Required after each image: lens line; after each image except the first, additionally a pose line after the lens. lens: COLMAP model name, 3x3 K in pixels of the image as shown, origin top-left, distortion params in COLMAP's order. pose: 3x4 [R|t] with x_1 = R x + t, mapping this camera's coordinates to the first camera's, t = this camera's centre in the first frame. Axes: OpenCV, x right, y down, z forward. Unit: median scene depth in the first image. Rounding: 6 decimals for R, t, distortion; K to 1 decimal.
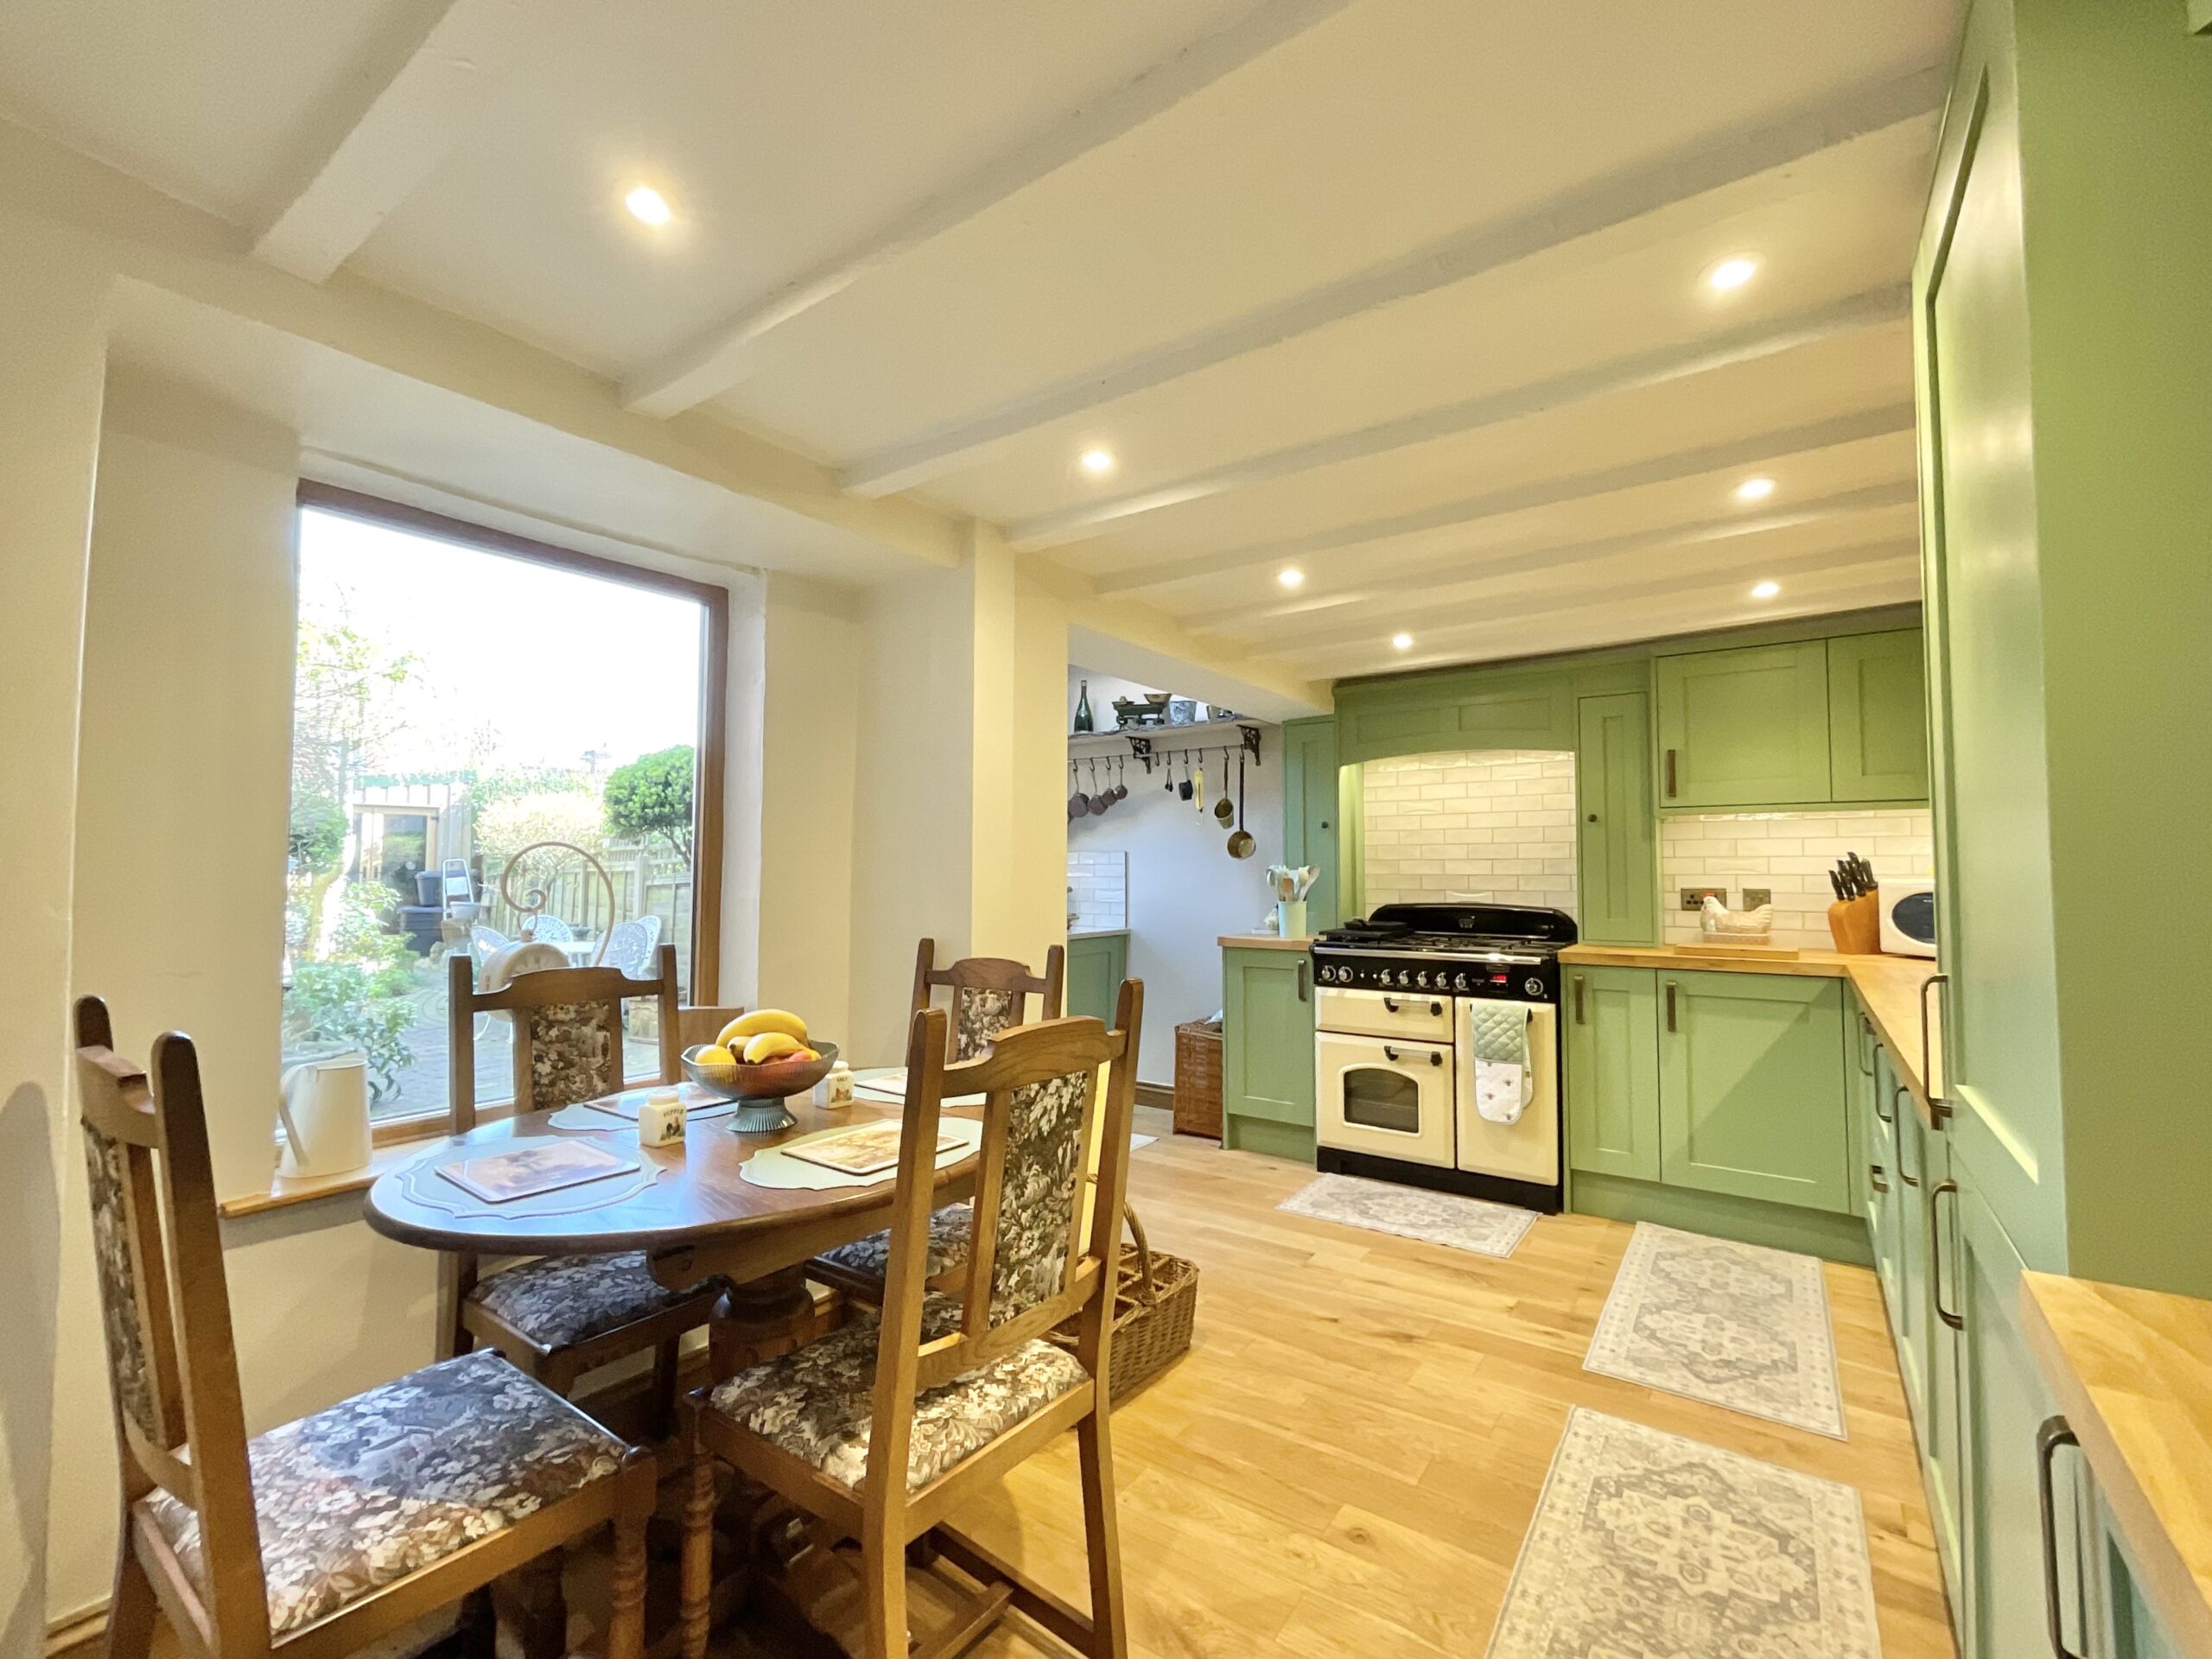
lens RADIAL K [[898.0, 0, 1104.6], [0, 898.0, 832.1], [0, 0, 1]] dist [-0.008591, 0.006199]
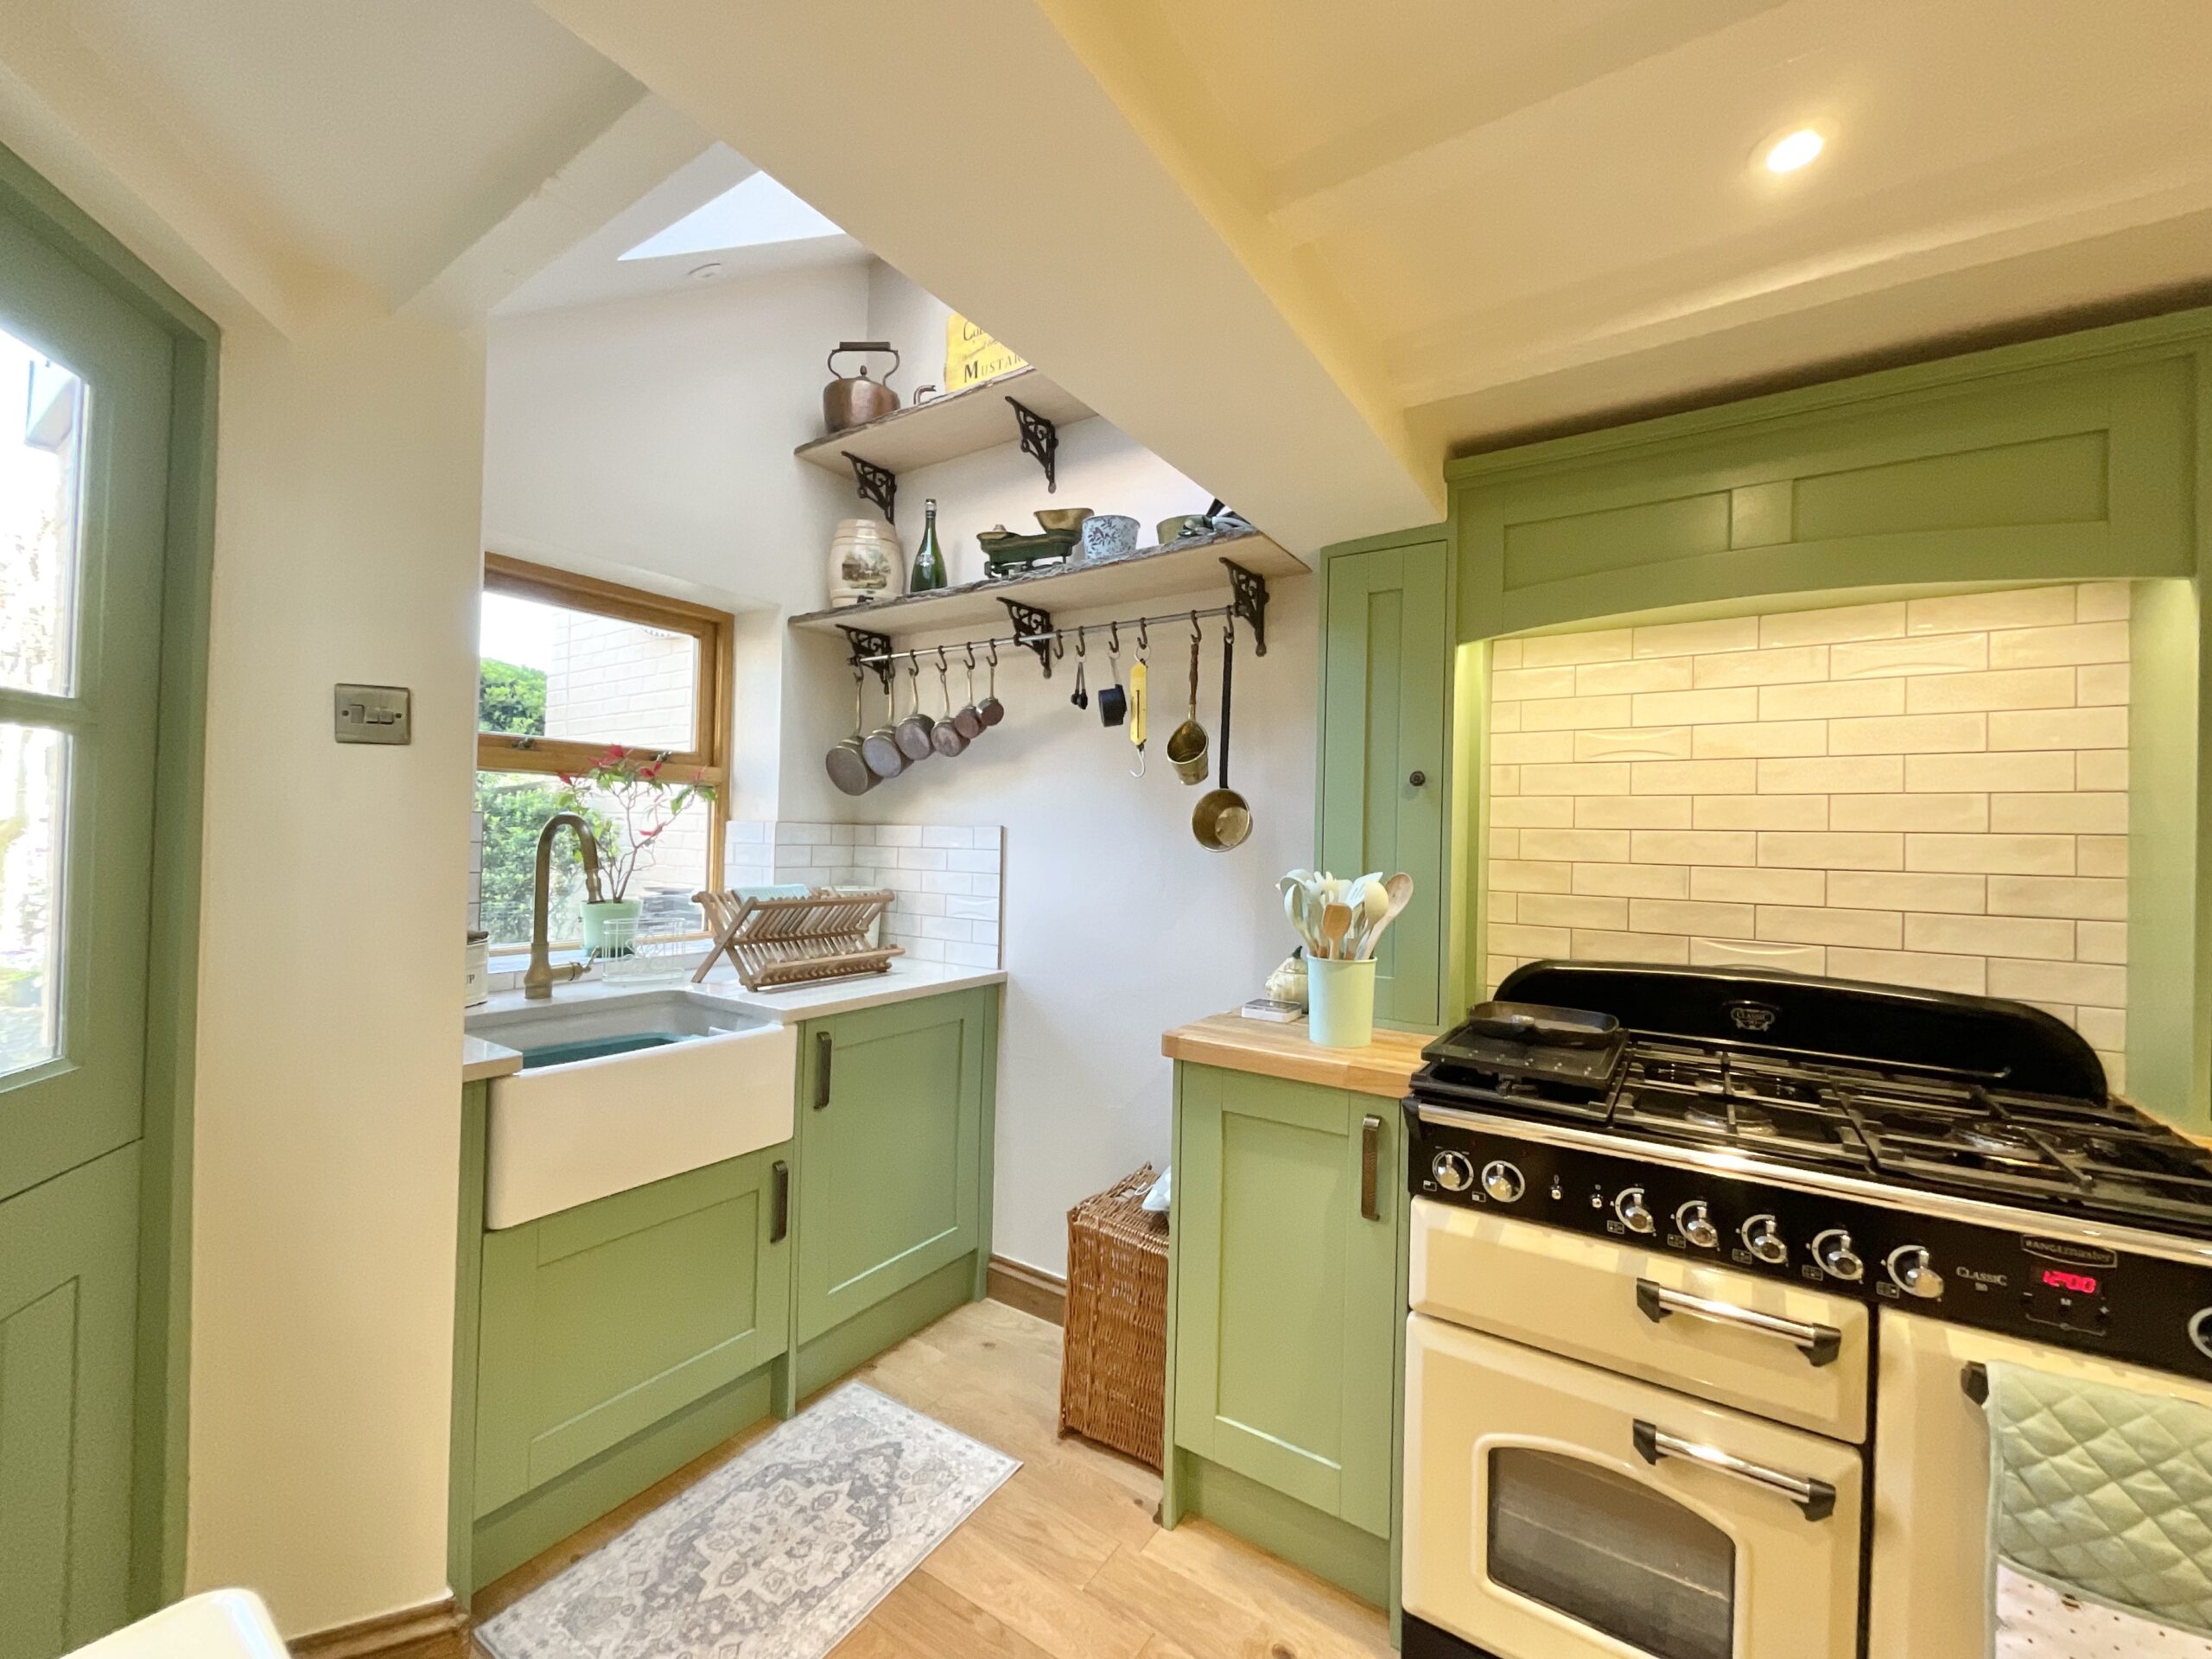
lens RADIAL K [[898.0, 0, 1104.6], [0, 898.0, 832.1], [0, 0, 1]] dist [-0.008591, 0.006199]
pose [[0.999060, 0.024354, 0.035872, 0.080400], [-0.025535, 0.999134, 0.032839, 0.007671], [-0.035042, -0.033724, 0.998817, 0.578697]]
